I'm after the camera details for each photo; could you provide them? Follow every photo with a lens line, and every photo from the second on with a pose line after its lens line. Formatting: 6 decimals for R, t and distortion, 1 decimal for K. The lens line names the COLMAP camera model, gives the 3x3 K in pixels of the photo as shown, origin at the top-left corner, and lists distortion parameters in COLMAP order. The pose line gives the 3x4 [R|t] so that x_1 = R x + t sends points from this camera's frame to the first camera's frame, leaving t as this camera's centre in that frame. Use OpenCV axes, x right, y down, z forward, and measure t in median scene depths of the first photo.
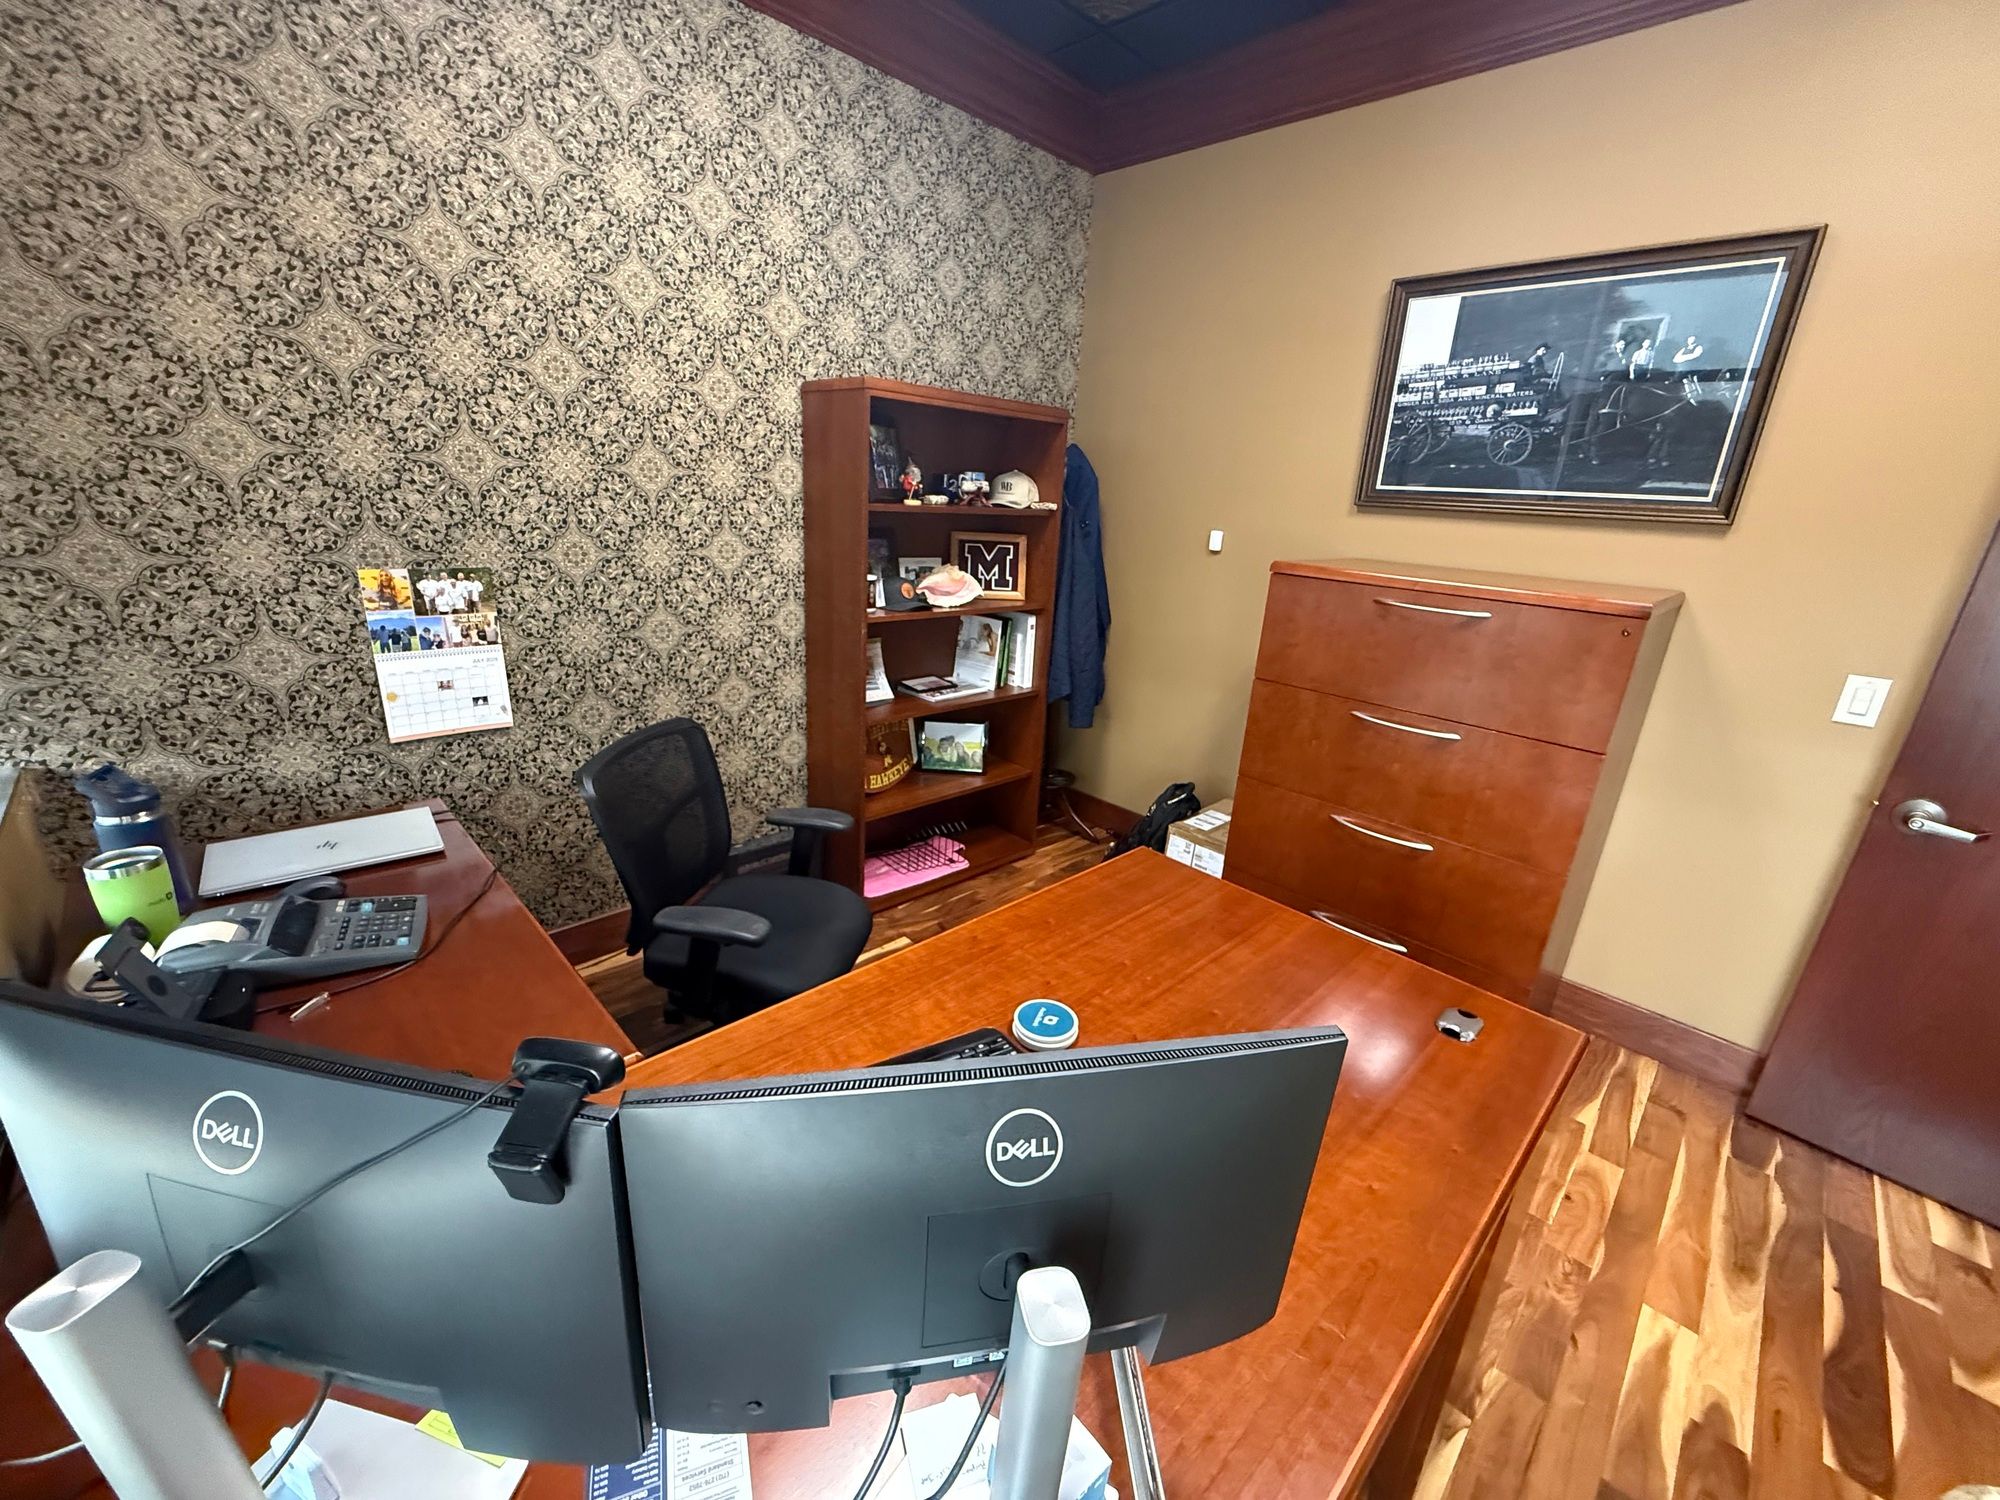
lens RADIAL K [[797.2, 0, 988.5], [0, 797.2, 751.7], [0, 0, 1]] dist [0.003062, 0.000980]
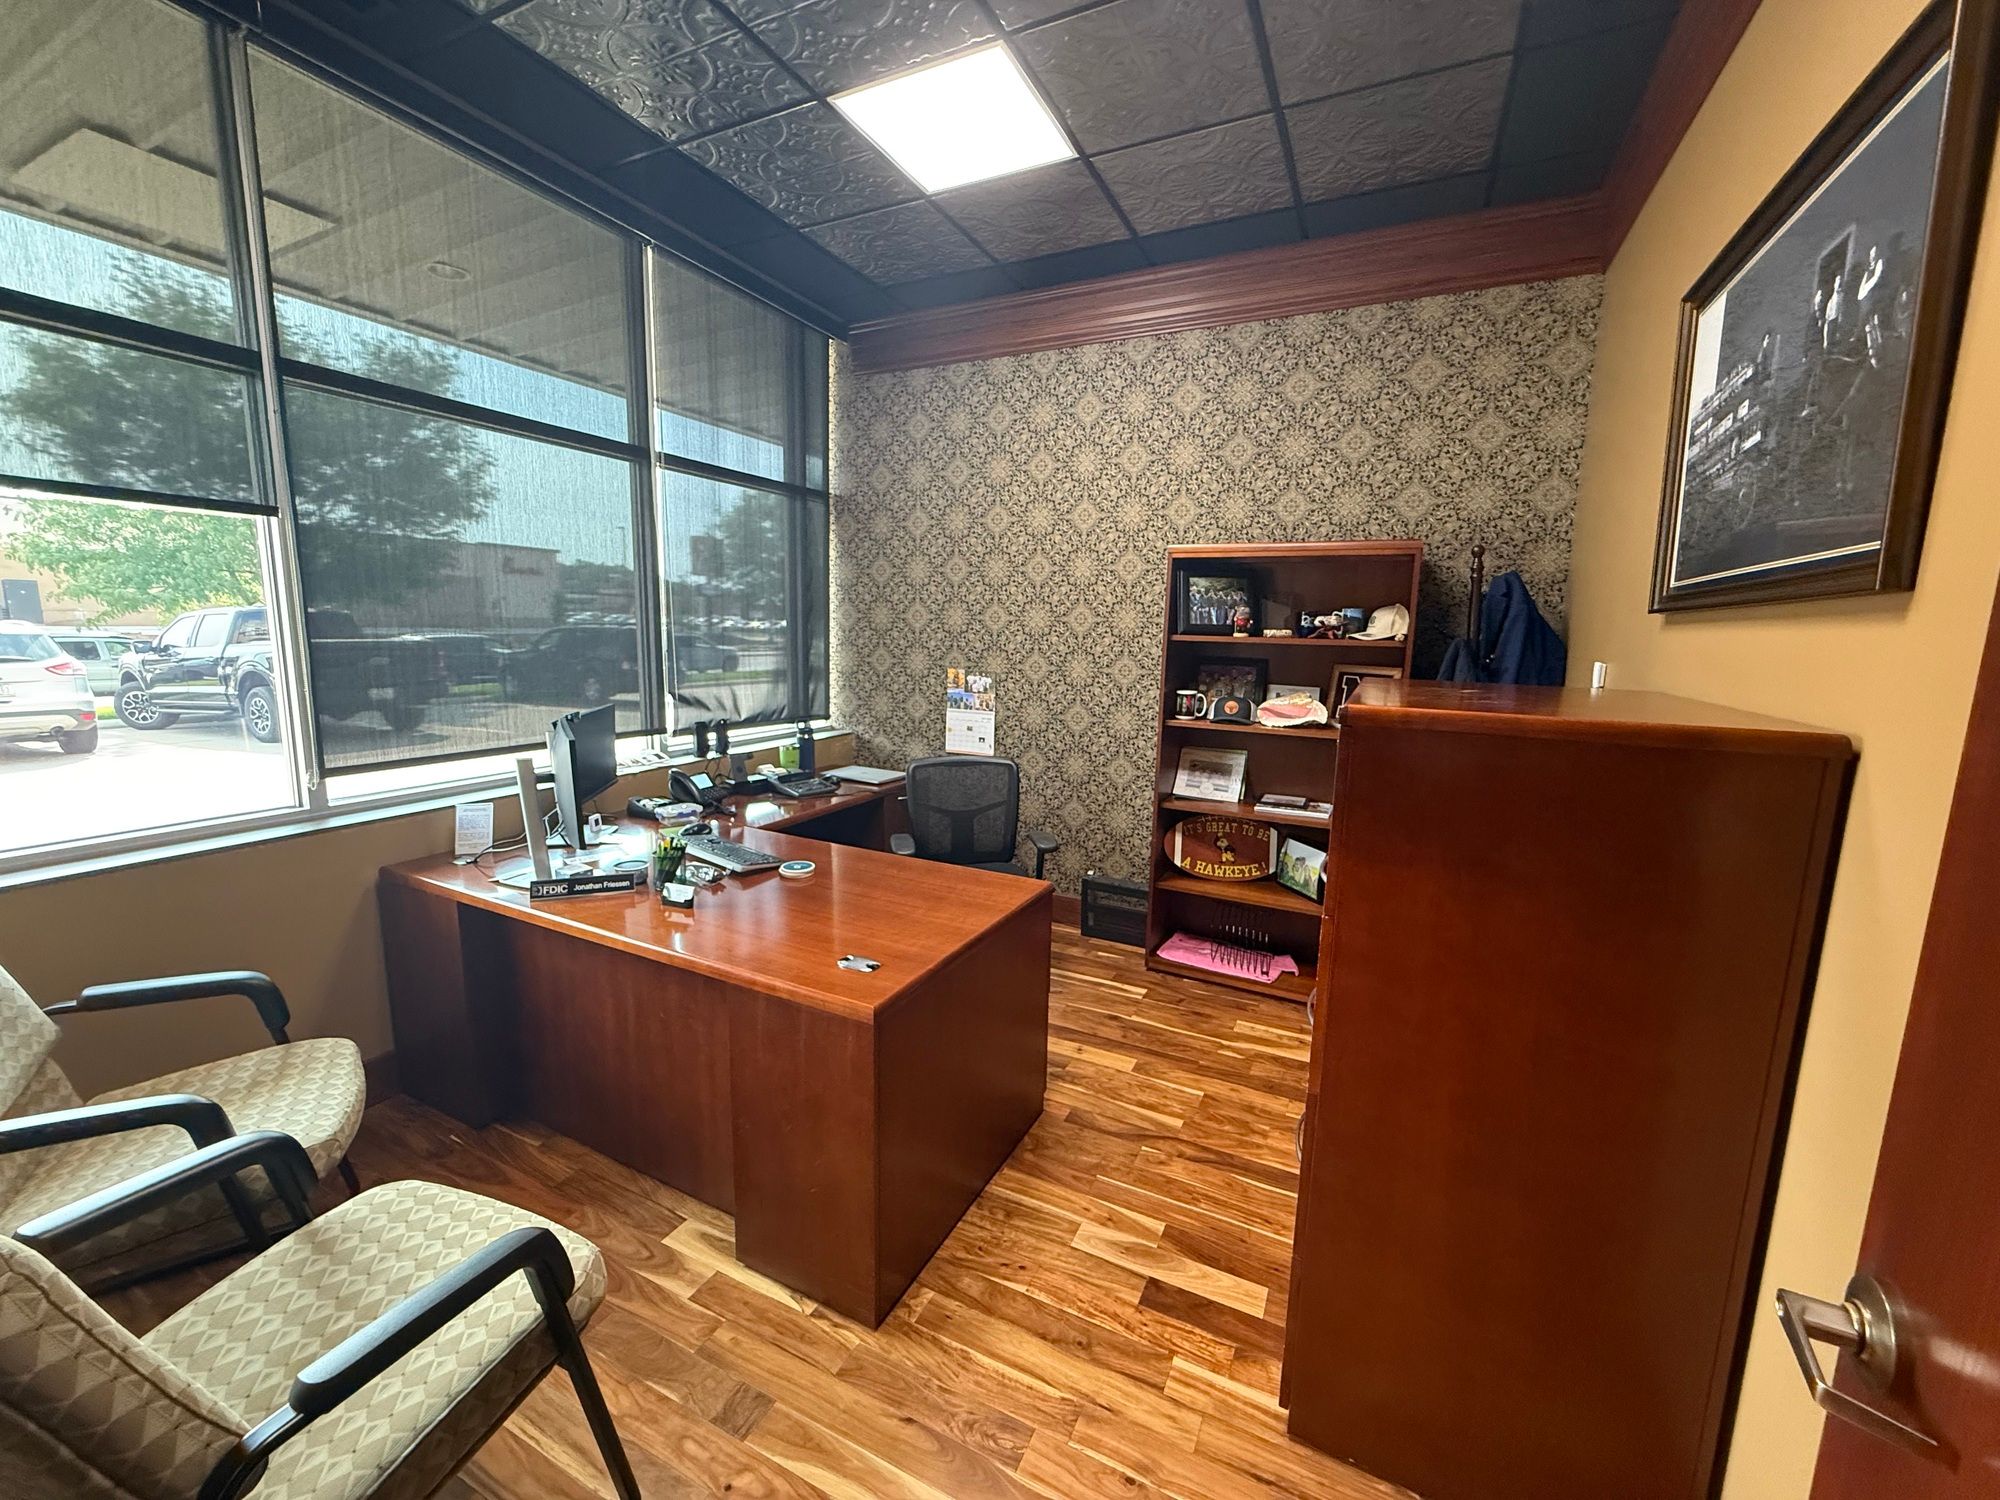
lens RADIAL K [[797.2, 0, 996.8], [0, 797.2, 743.5], [0, 0, 1]] dist [0.003062, 0.000980]
pose [[0.337730, 0.097830, -0.936145, 1.129967], [-0.295002, 0.955474, -0.006577, -0.053372], [0.893819, 0.278386, 0.351552, 0.370103]]
